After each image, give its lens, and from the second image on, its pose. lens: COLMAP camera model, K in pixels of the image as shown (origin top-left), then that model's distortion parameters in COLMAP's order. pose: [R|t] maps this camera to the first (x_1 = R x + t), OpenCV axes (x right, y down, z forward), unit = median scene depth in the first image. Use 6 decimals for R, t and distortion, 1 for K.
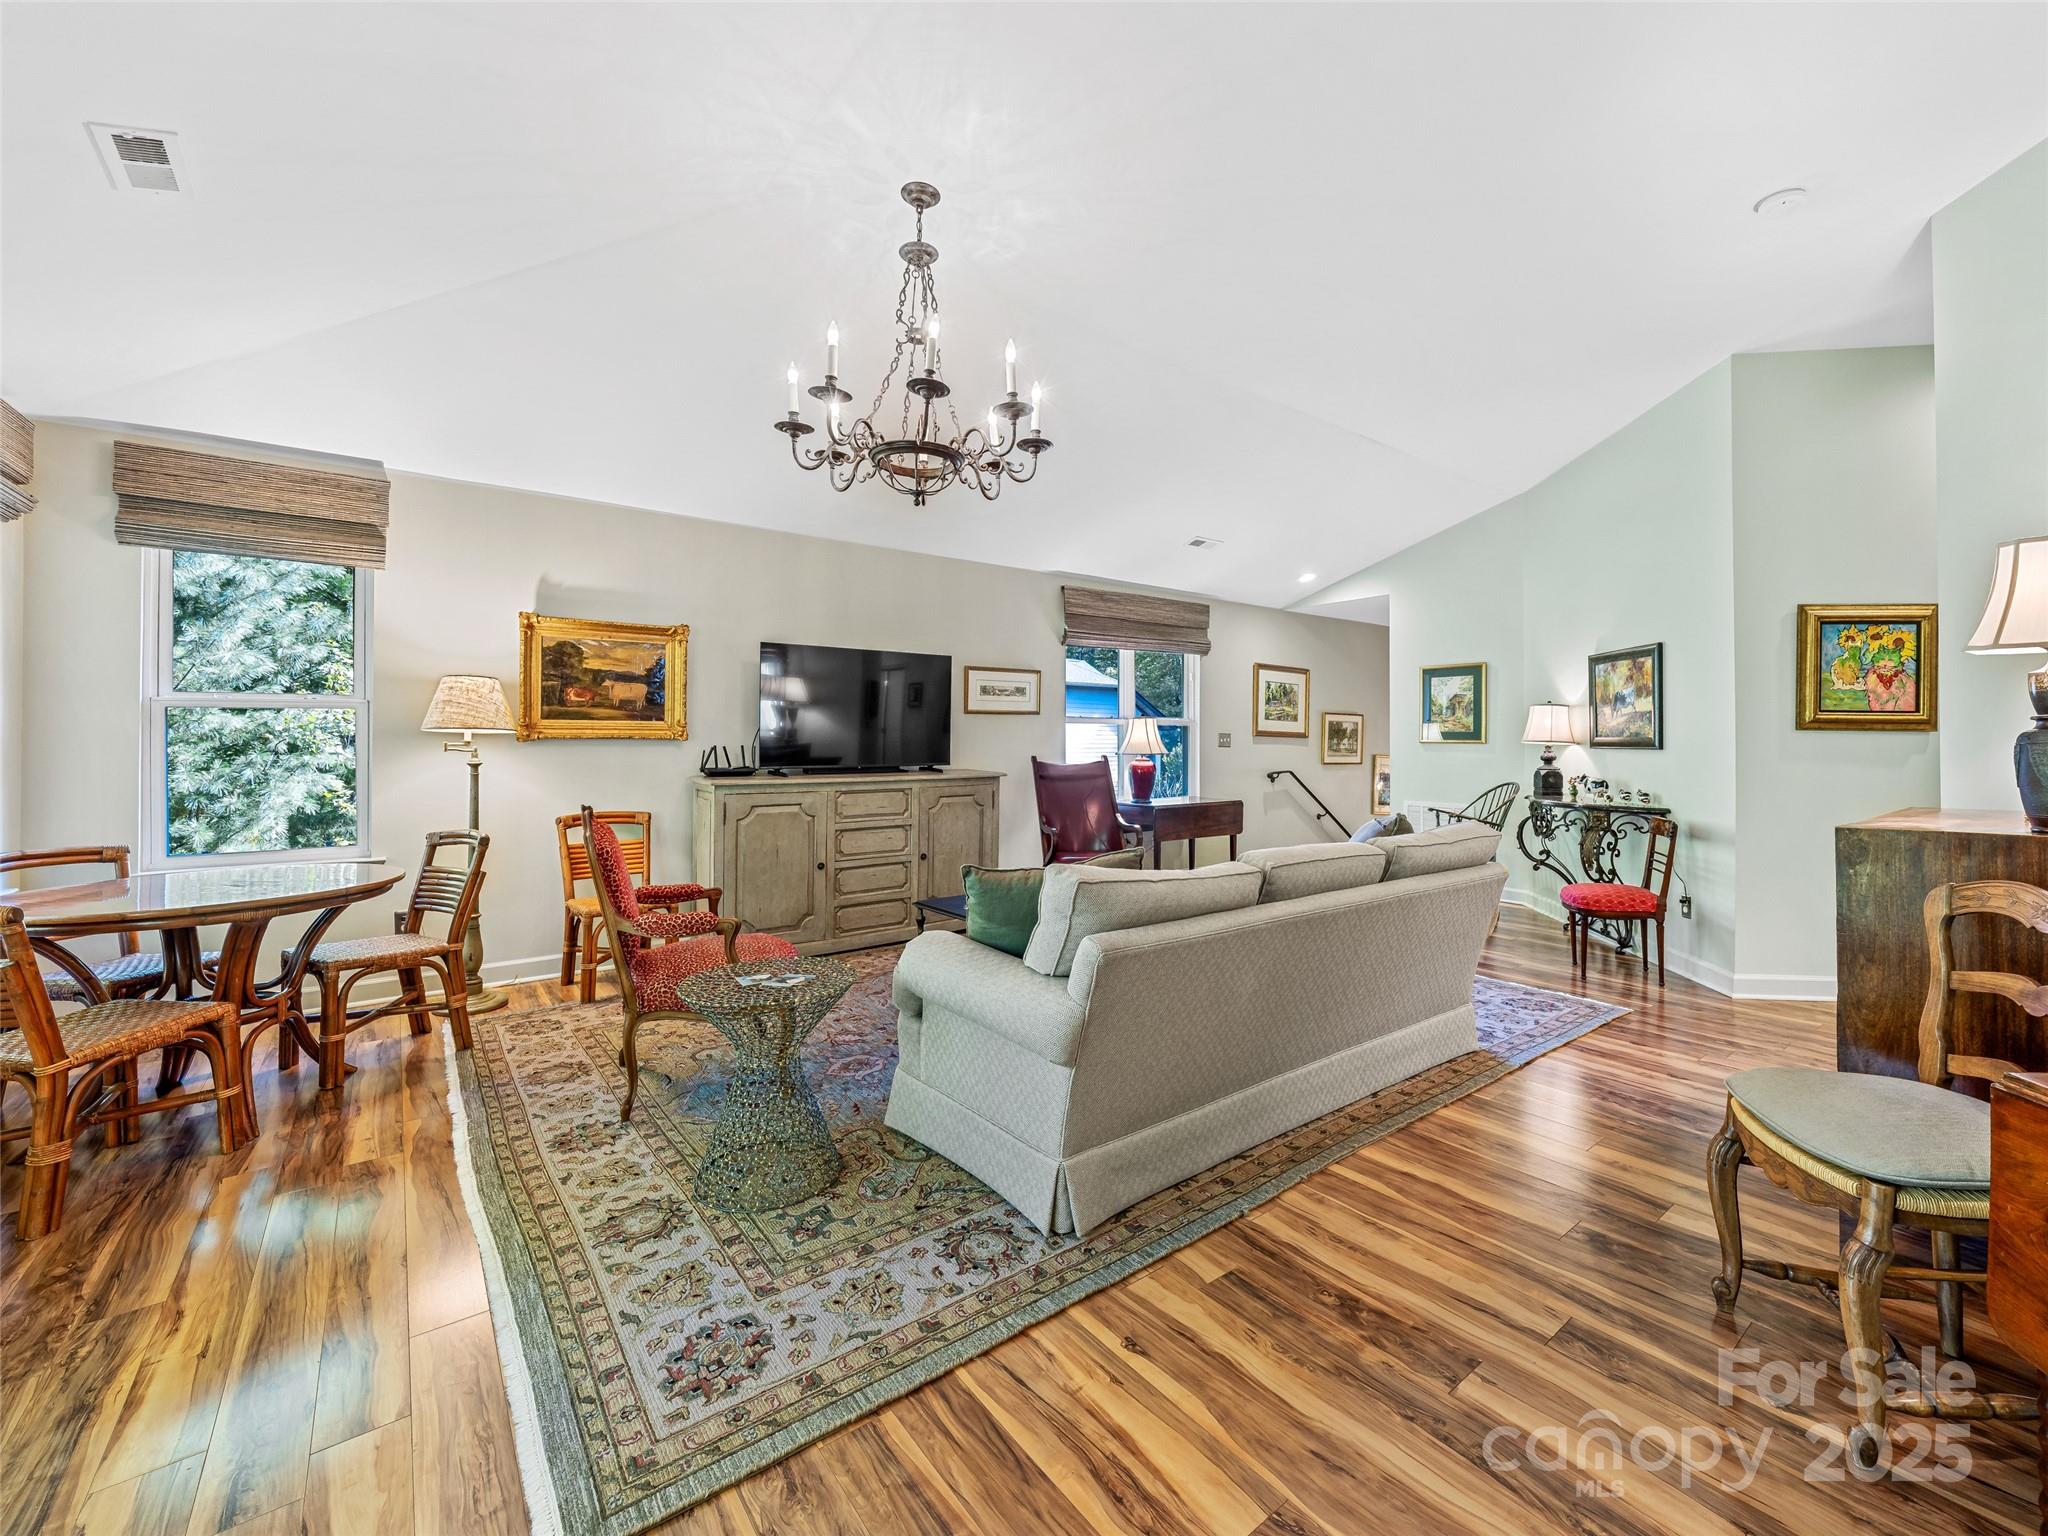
lens RADIAL K [[845.7, 0, 1039.7], [0, 845.7, 738.4], [0, 0, 1]] dist [-0.000328, -0.000286]
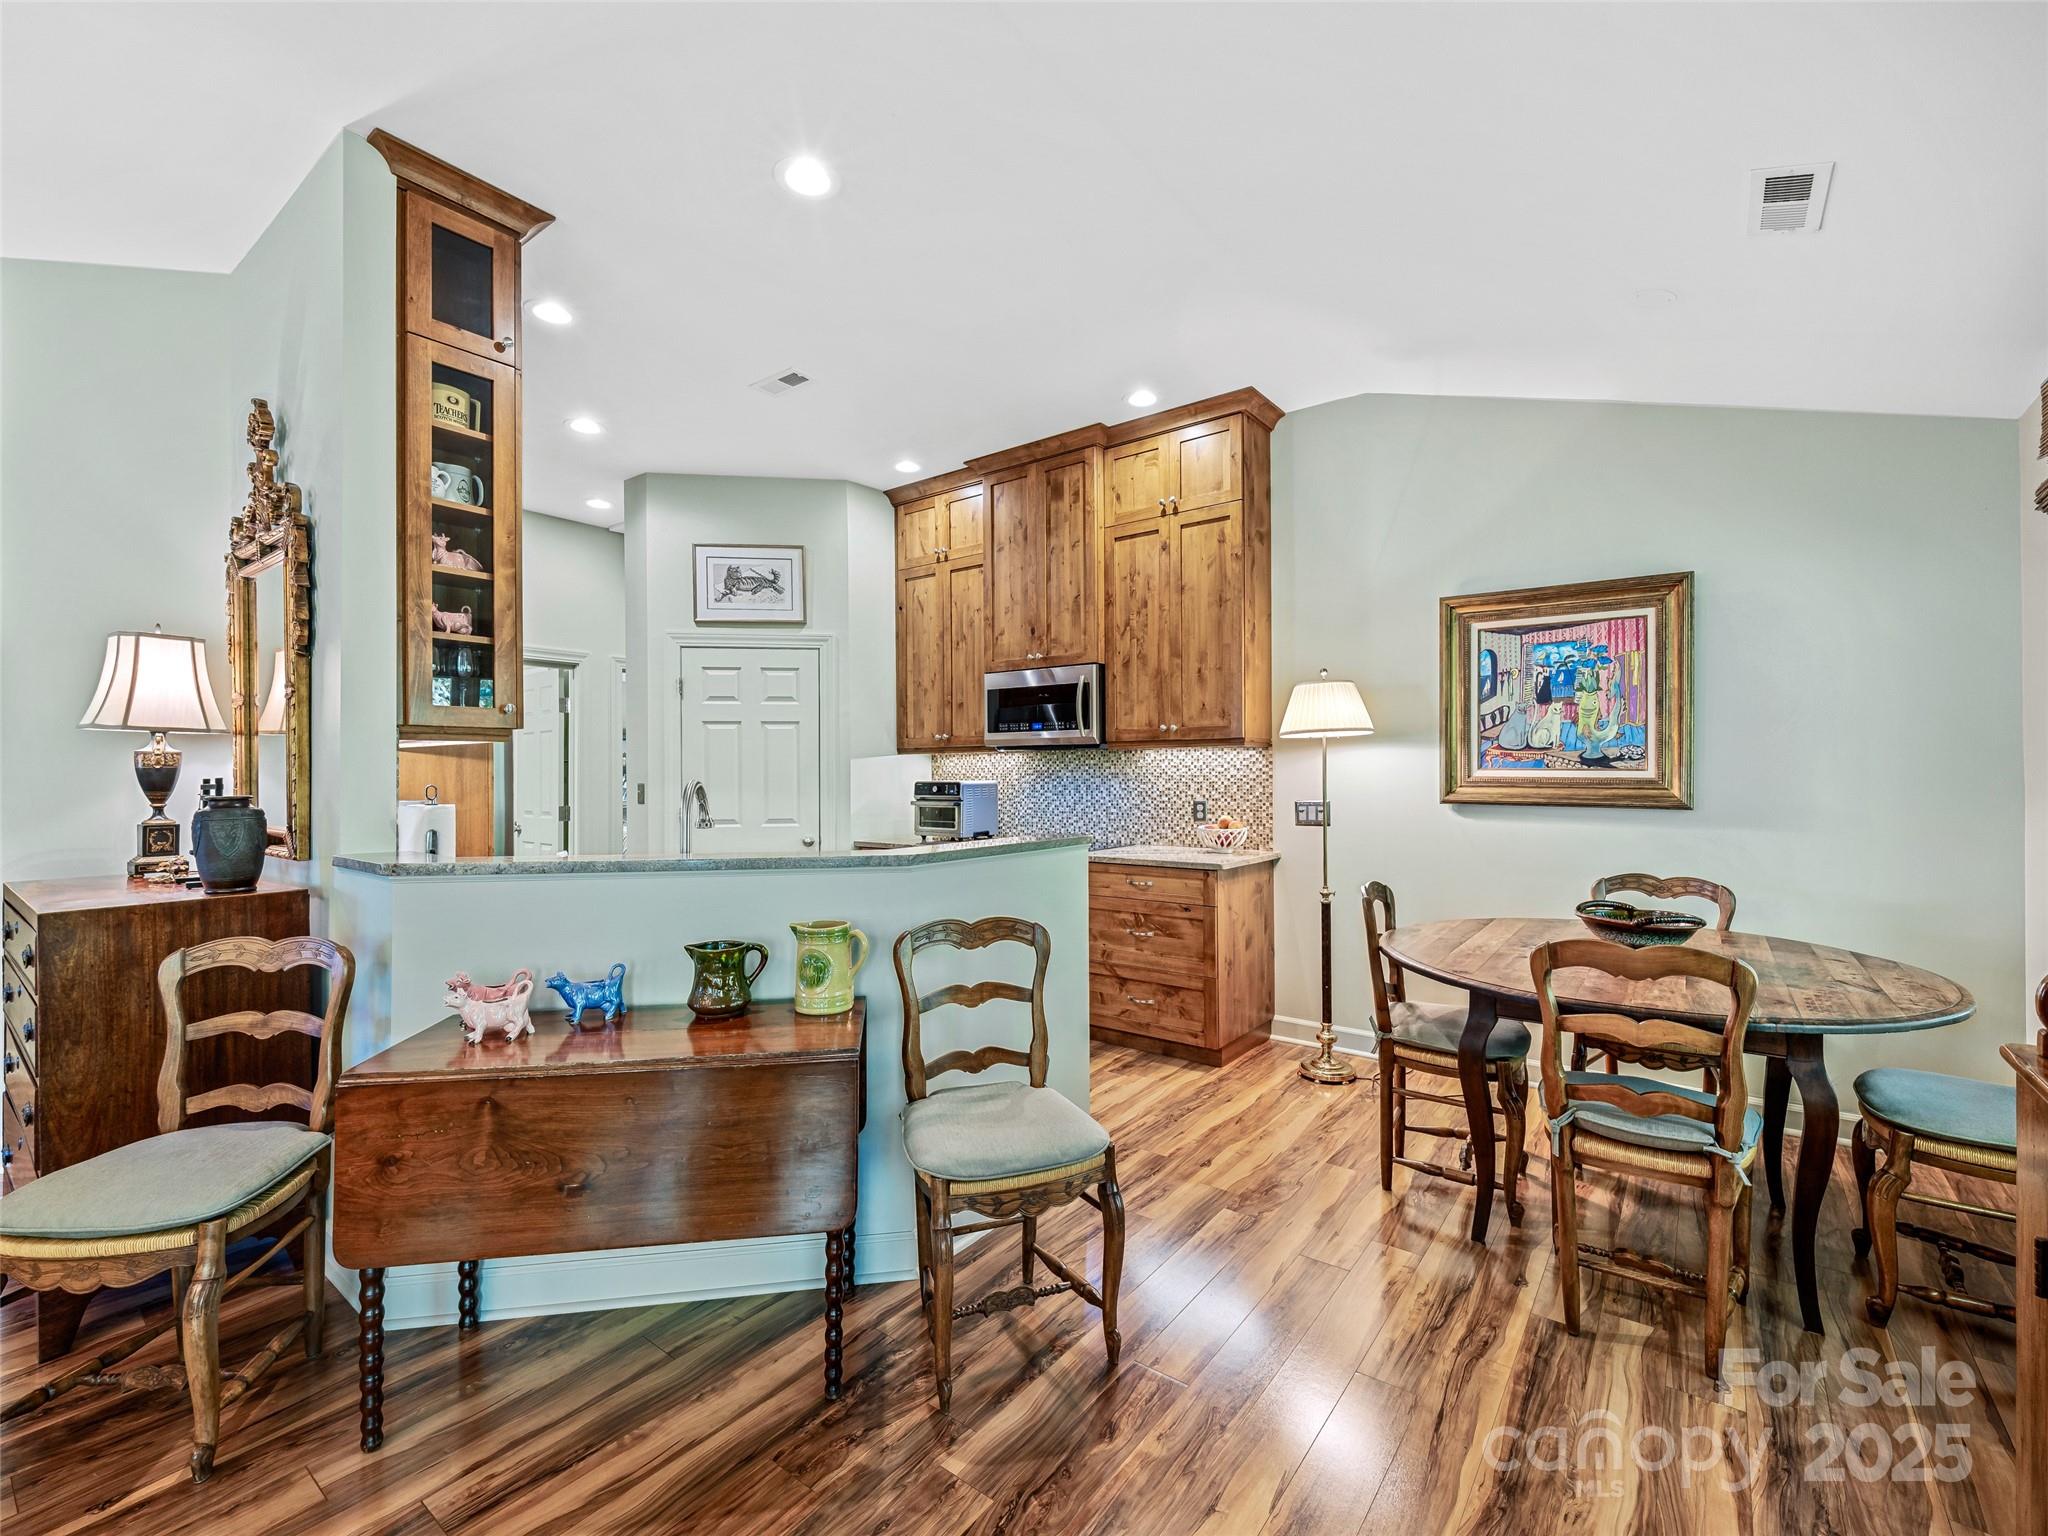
lens RADIAL K [[891.8, 0, 1030.4], [0, 891.8, 759.8], [0, 0, 1]] dist [-0.001505, -0.000452]
pose [[-0.253713, 0.019728, 0.967078, -0.211339], [0.001548, 0.999799, -0.019989, -0.032064], [-0.967278, -0.003574, -0.253693, 0.109520]]
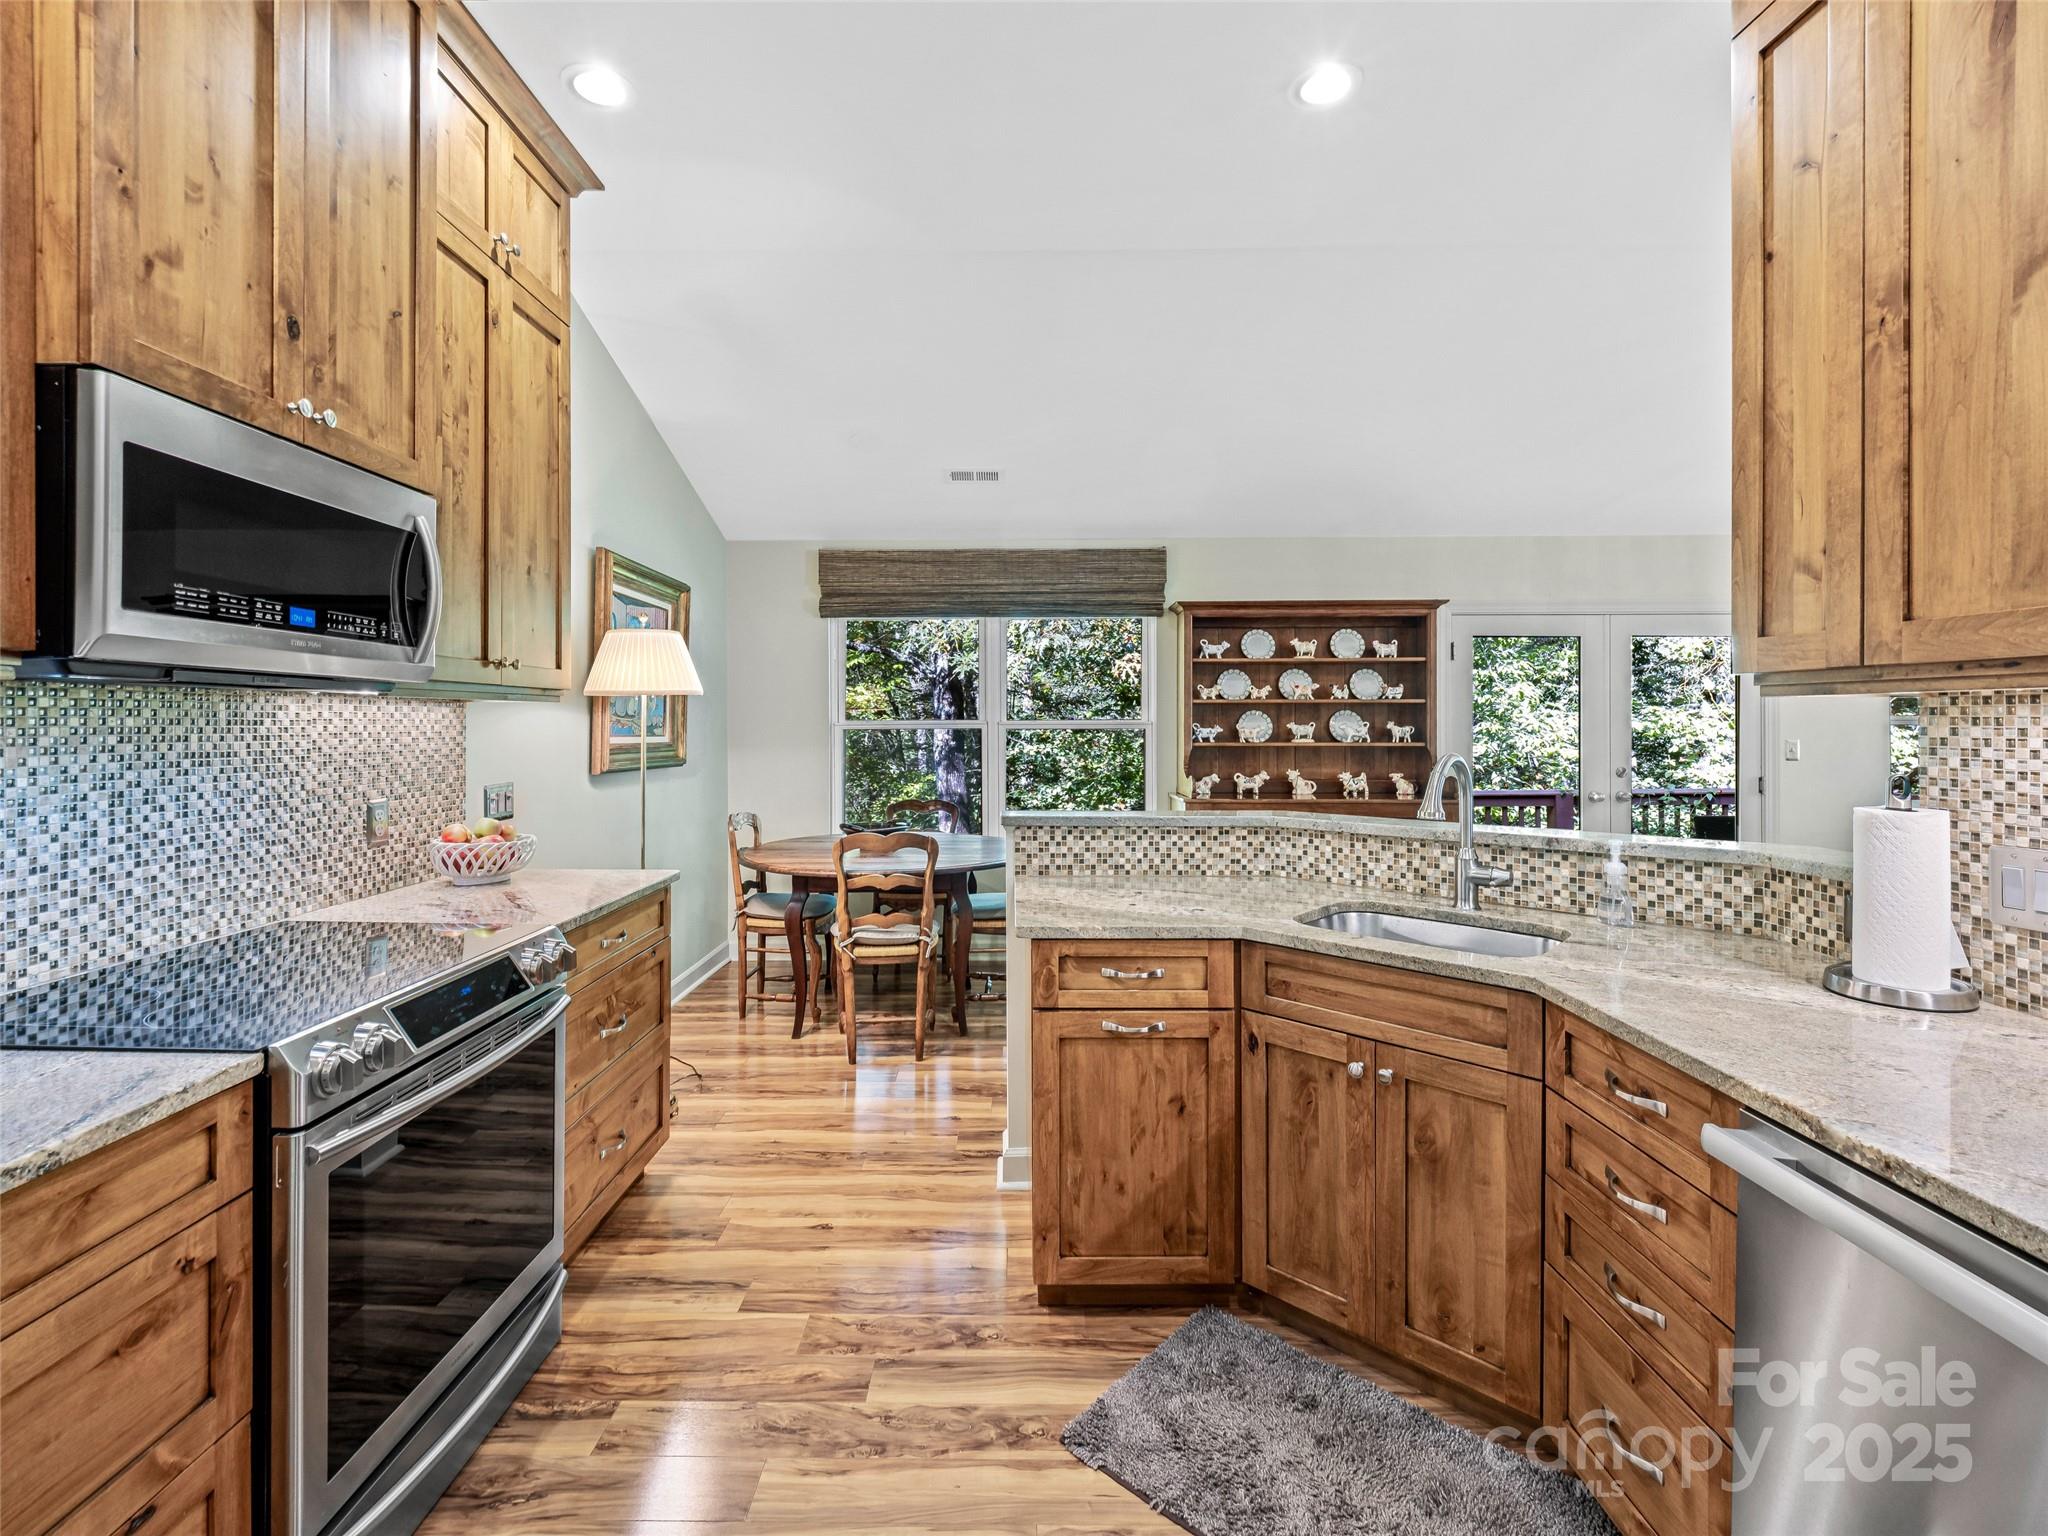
lens RADIAL K [[932.2, 0, 1004.0], [0, 932.2, 722.4], [0, 0, 1]] dist [0.002002, -0.002121]
pose [[-0.614428, 0.003814, -0.788964, 1.438102], [0.007307, 0.999973, -0.000857, -0.055976], [0.788939, -0.006291, -0.614439, 0.361310]]
